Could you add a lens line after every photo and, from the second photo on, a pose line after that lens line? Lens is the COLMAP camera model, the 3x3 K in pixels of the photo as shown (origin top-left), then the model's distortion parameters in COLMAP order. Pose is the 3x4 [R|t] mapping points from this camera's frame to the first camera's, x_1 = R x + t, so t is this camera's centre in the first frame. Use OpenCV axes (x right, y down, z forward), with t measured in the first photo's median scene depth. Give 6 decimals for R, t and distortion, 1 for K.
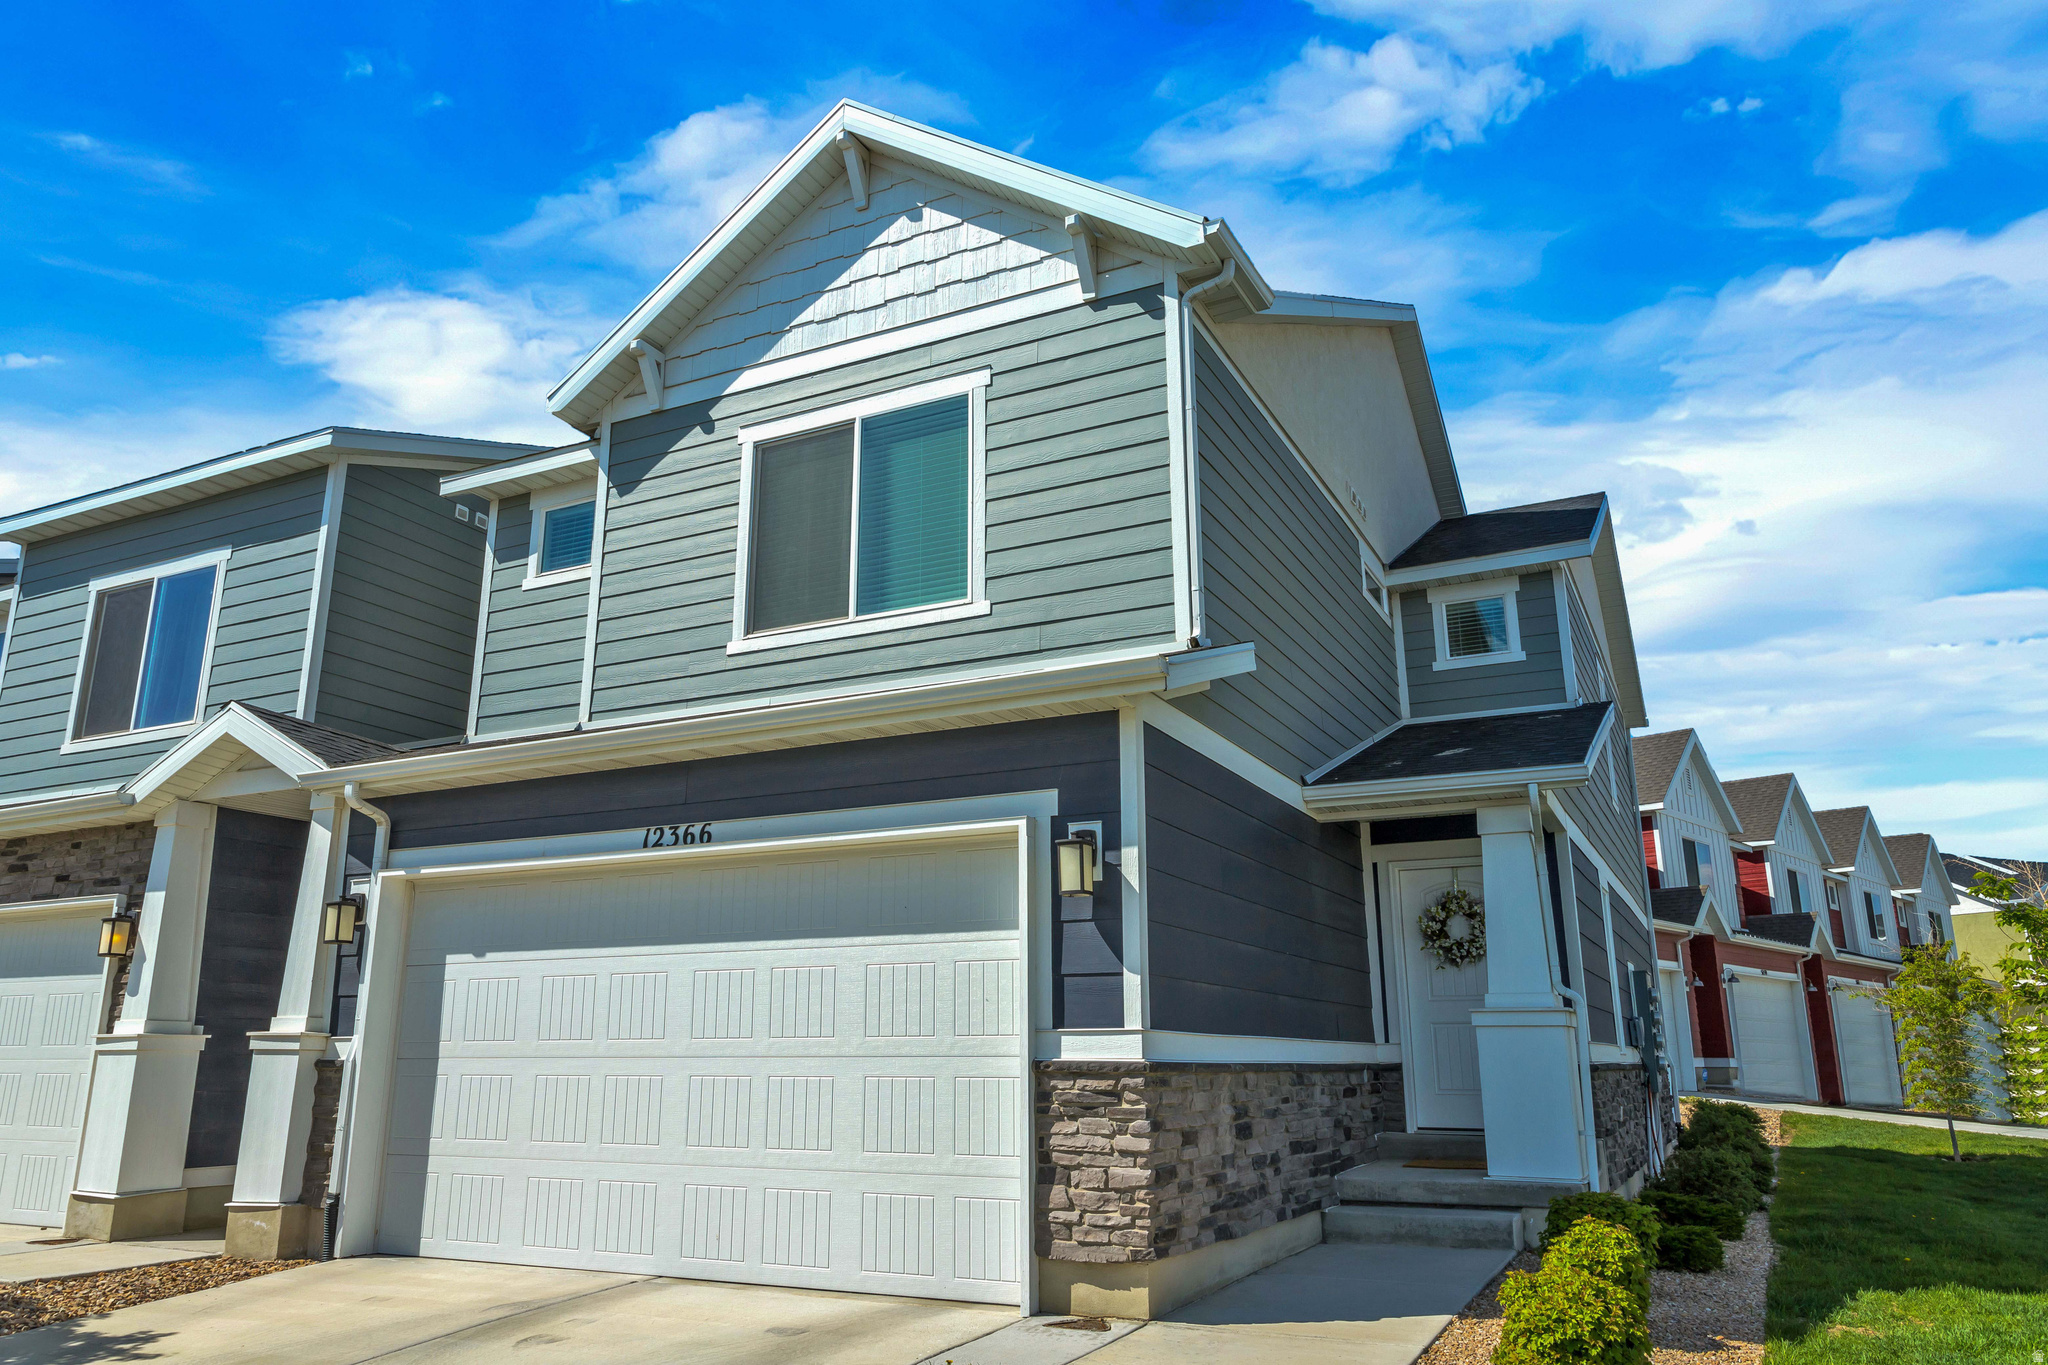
lens RADIAL K [[1416.5, 0, 1024.1], [0, 1416.5, 704.1], [0, 0, 1]] dist [0.002969, 0.002882]
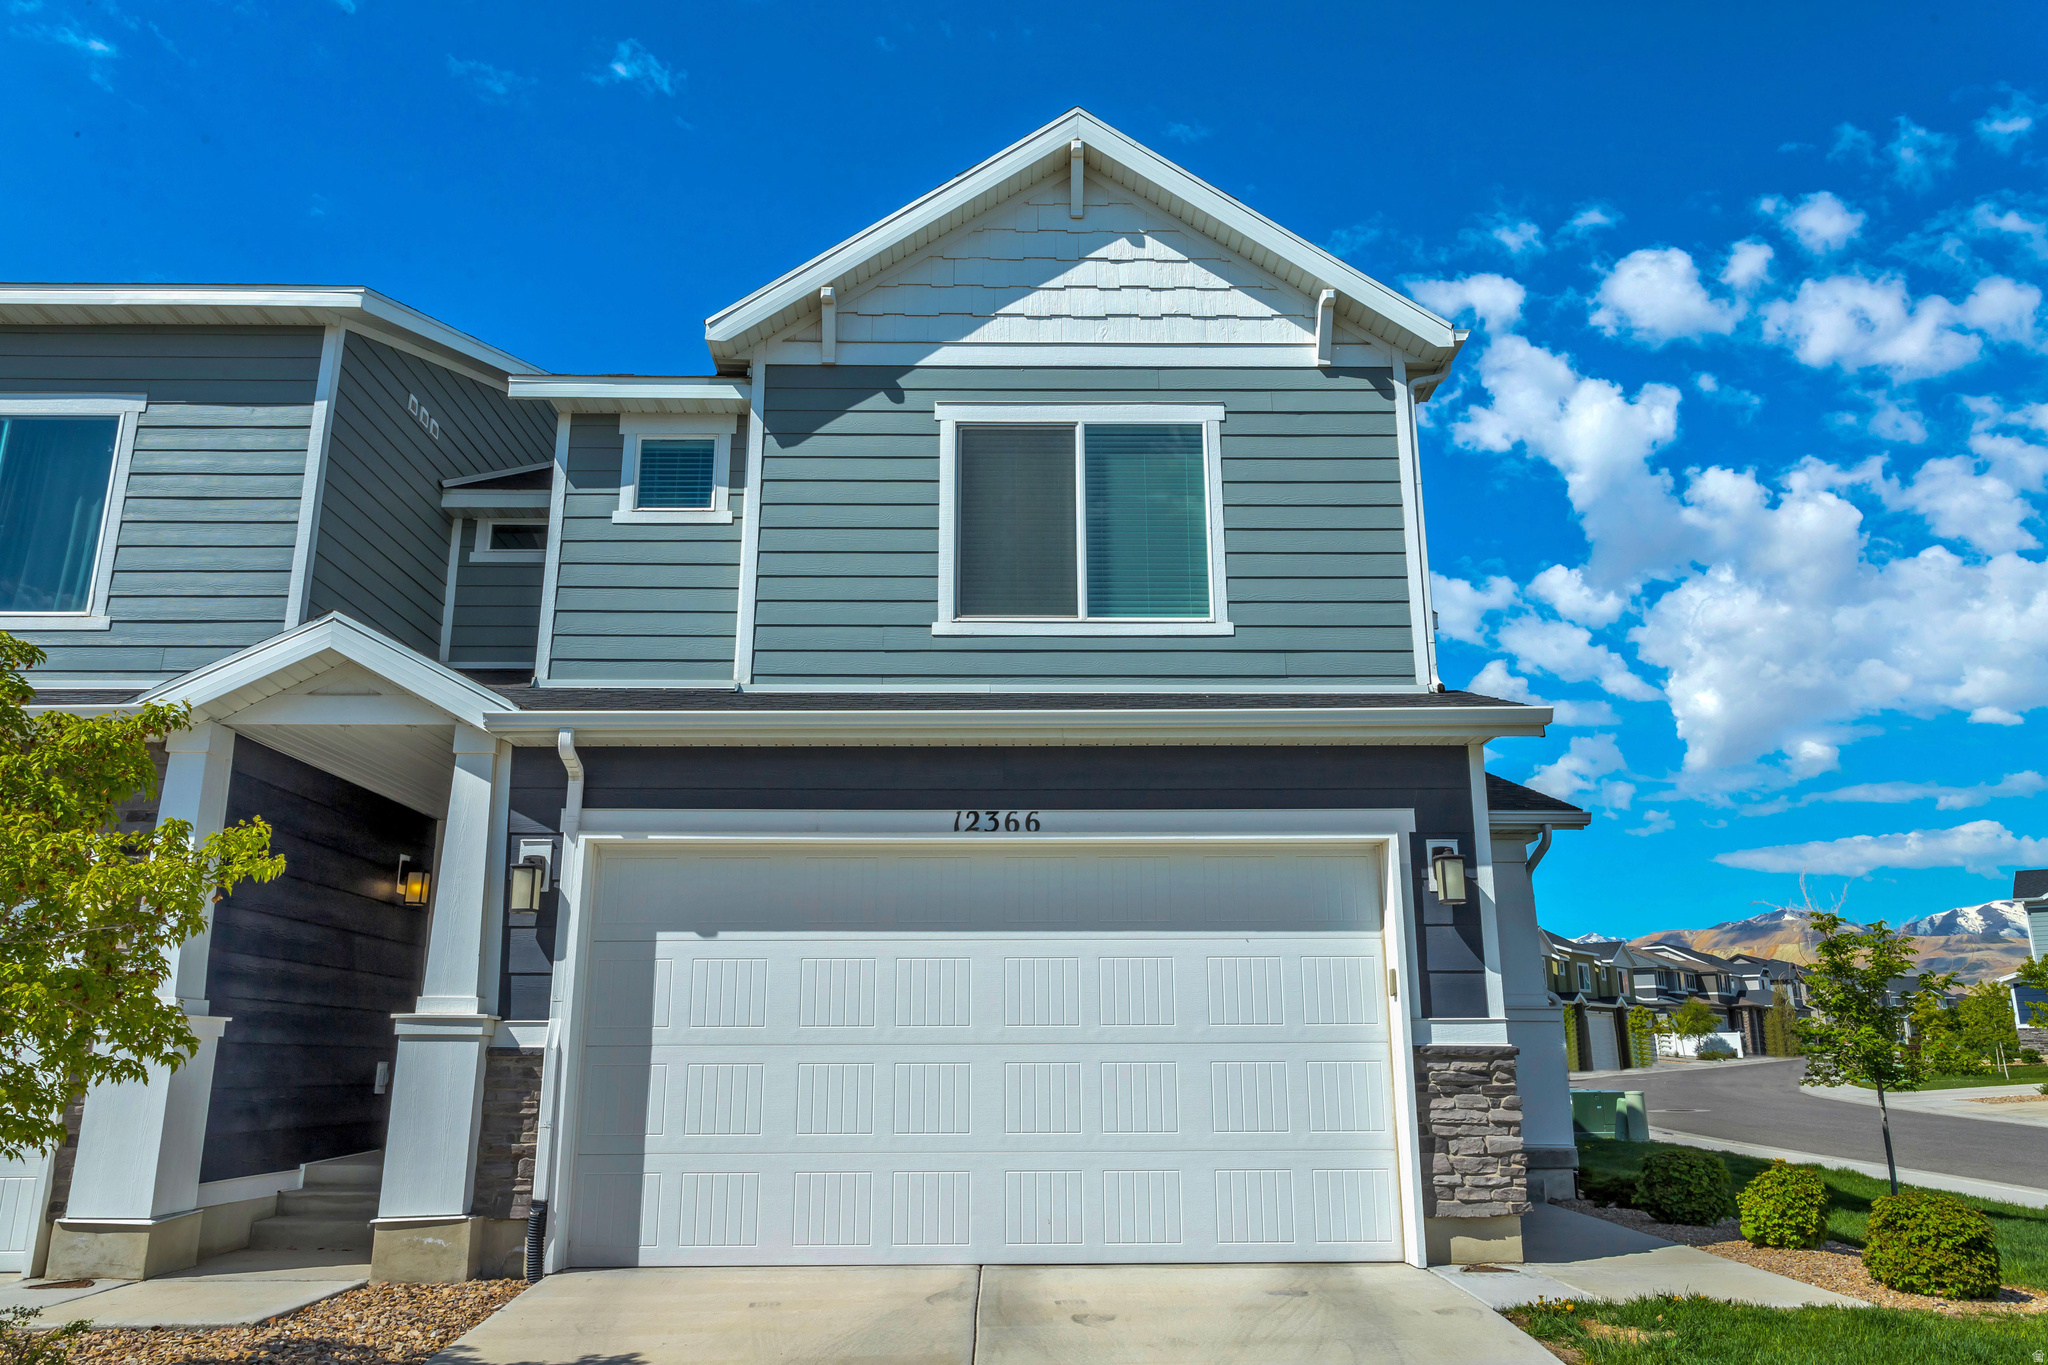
lens RADIAL K [[1479.6, 0, 1023.0], [0, 1479.6, 675.0], [0, 0, 1]] dist [-0.003350, 0.007128]
pose [[0.885585, 0.114115, 0.450240, -0.658270], [-0.110374, 0.993286, -0.034657, 0.023041], [-0.451172, -0.019003, 0.892235, 0.061742]]
